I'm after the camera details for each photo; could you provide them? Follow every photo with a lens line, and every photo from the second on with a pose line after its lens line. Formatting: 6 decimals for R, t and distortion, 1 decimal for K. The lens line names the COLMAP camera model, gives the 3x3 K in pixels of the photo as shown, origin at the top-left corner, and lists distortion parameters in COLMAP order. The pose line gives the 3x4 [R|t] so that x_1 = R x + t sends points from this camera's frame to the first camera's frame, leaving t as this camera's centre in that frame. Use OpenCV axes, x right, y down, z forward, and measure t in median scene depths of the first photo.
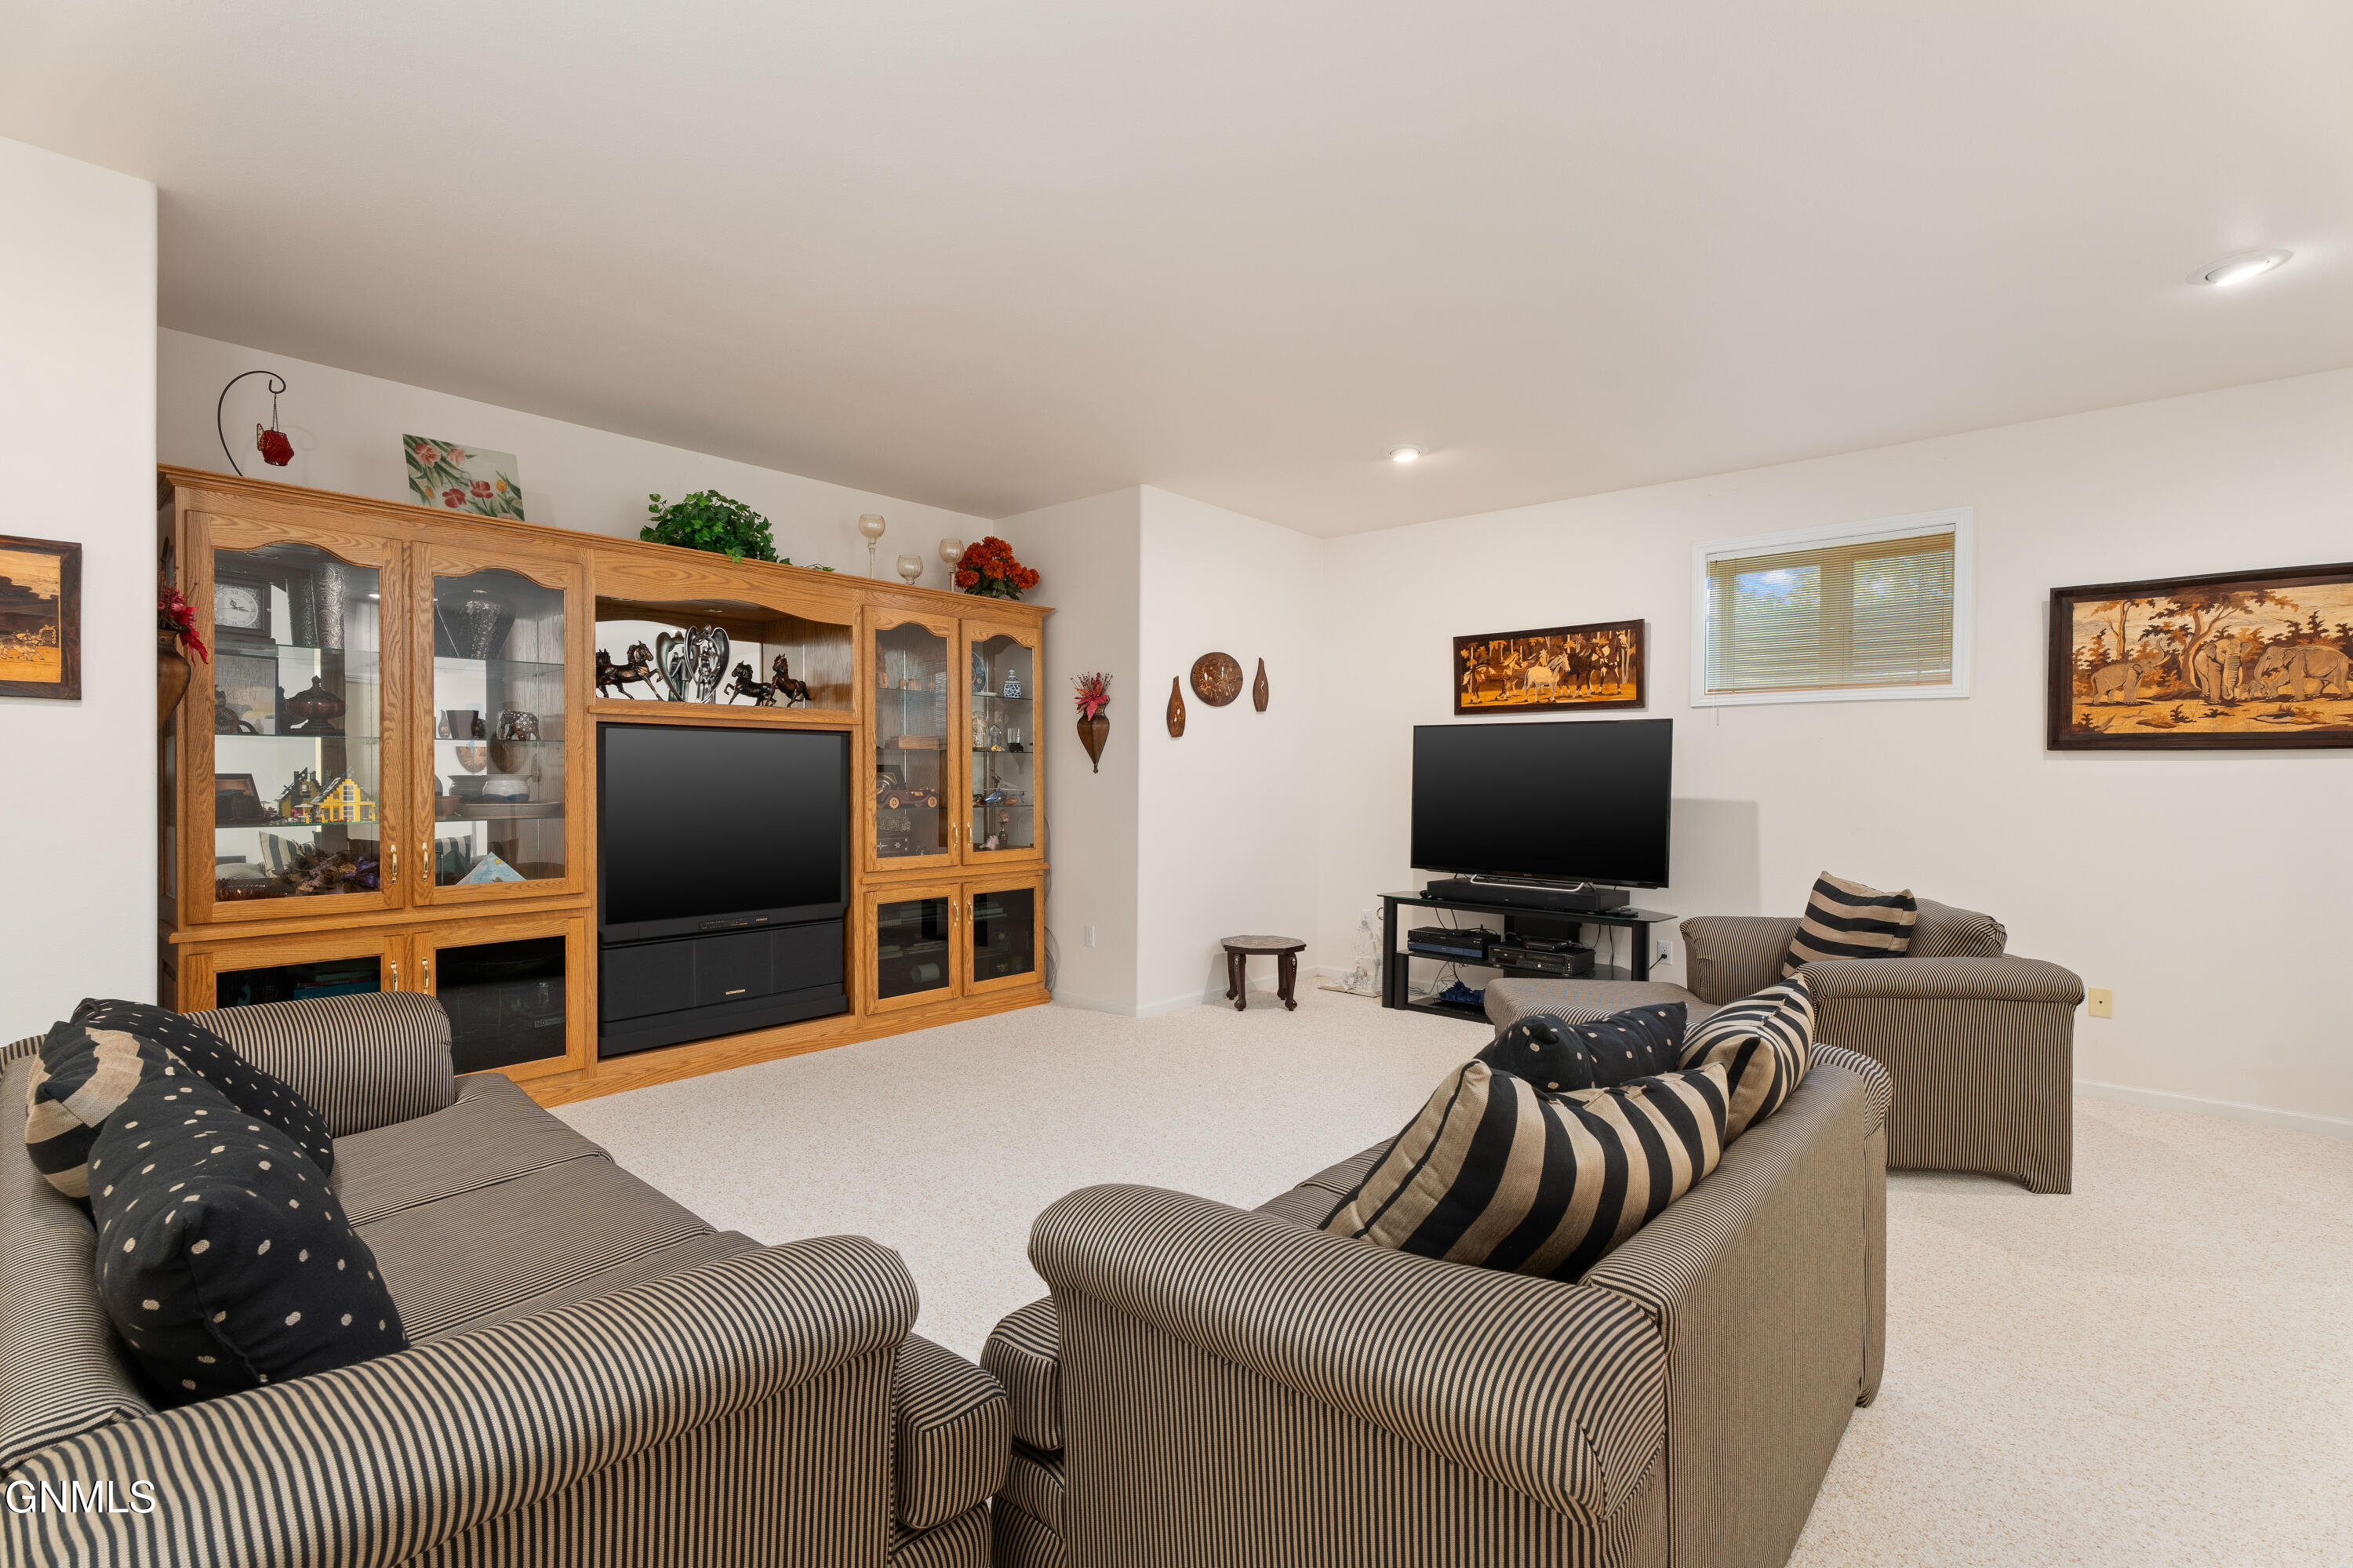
lens RADIAL K [[1065.4, 0, 1183.4], [0, 1065.4, 793.2], [0, 0, 1]] dist [0.003358, 0.001322]
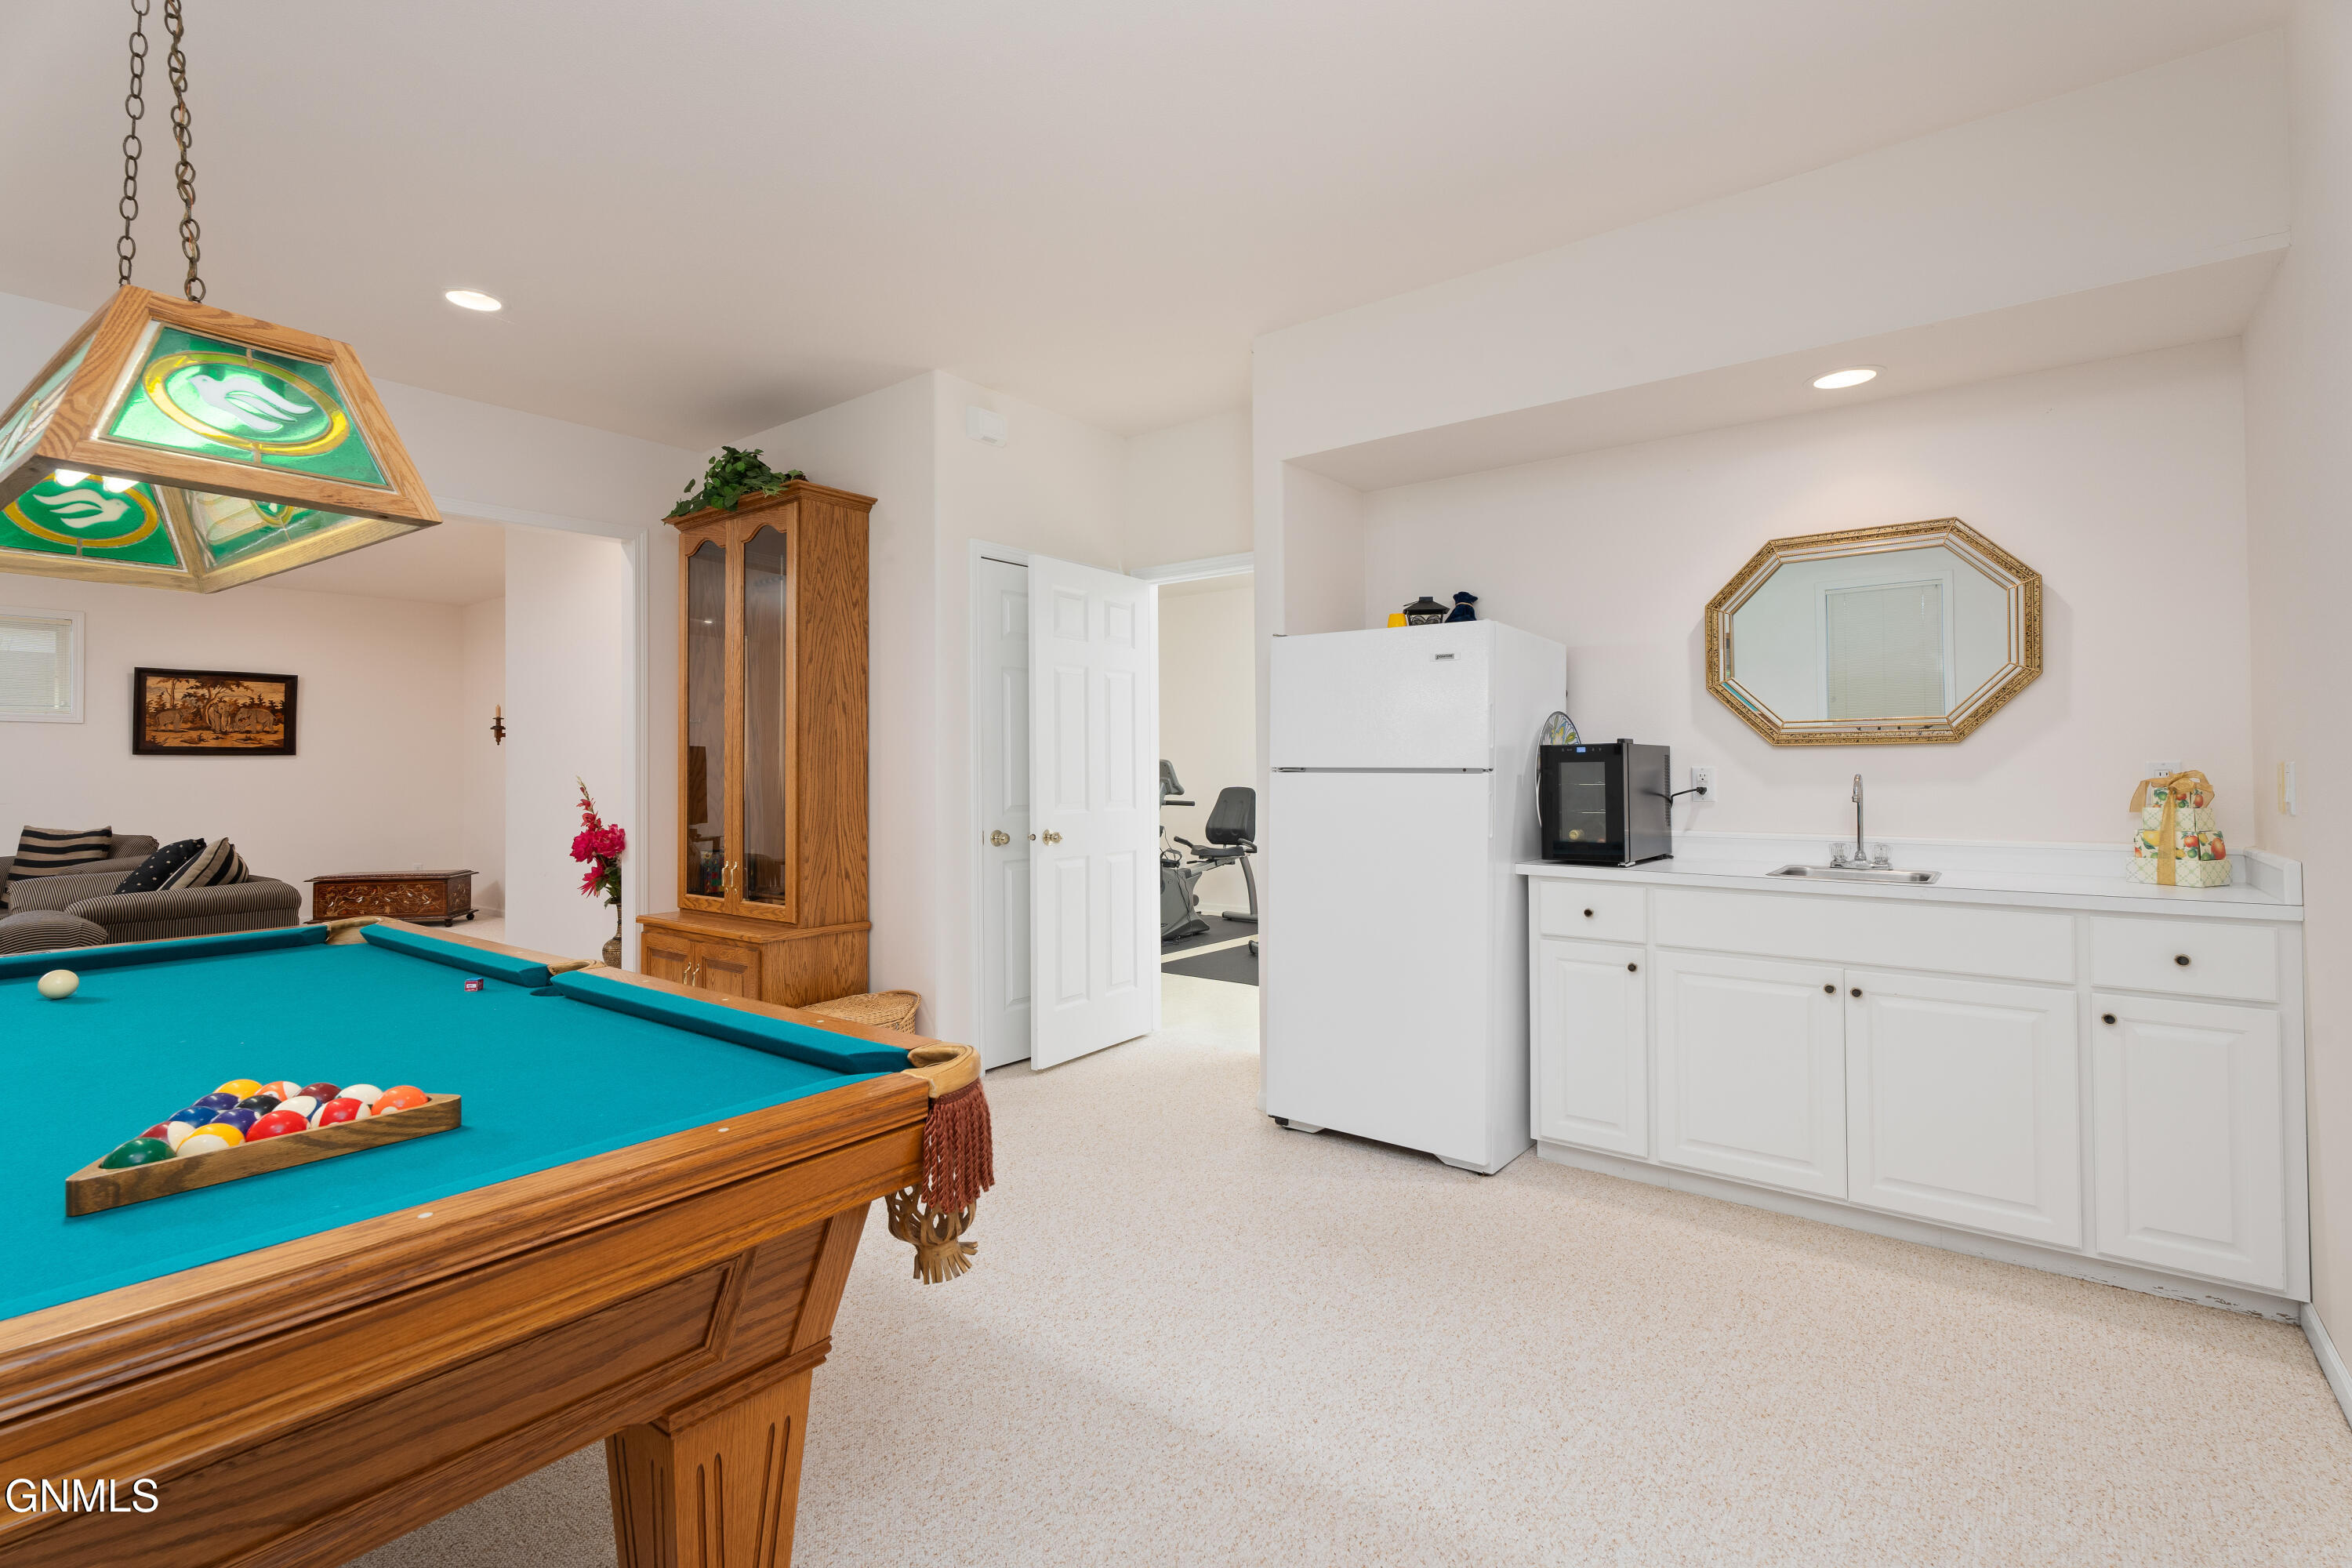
lens RADIAL K [[1064.9, 0, 1195.7], [0, 1064.9, 763.5], [0, 0, 1]] dist [0.003358, 0.001322]
pose [[-0.089853, 0.003450, 0.995949, -1.206753], [0.026789, 0.999641, -0.001046, 0.026709], [-0.995595, 0.026586, -0.089913, -0.665120]]
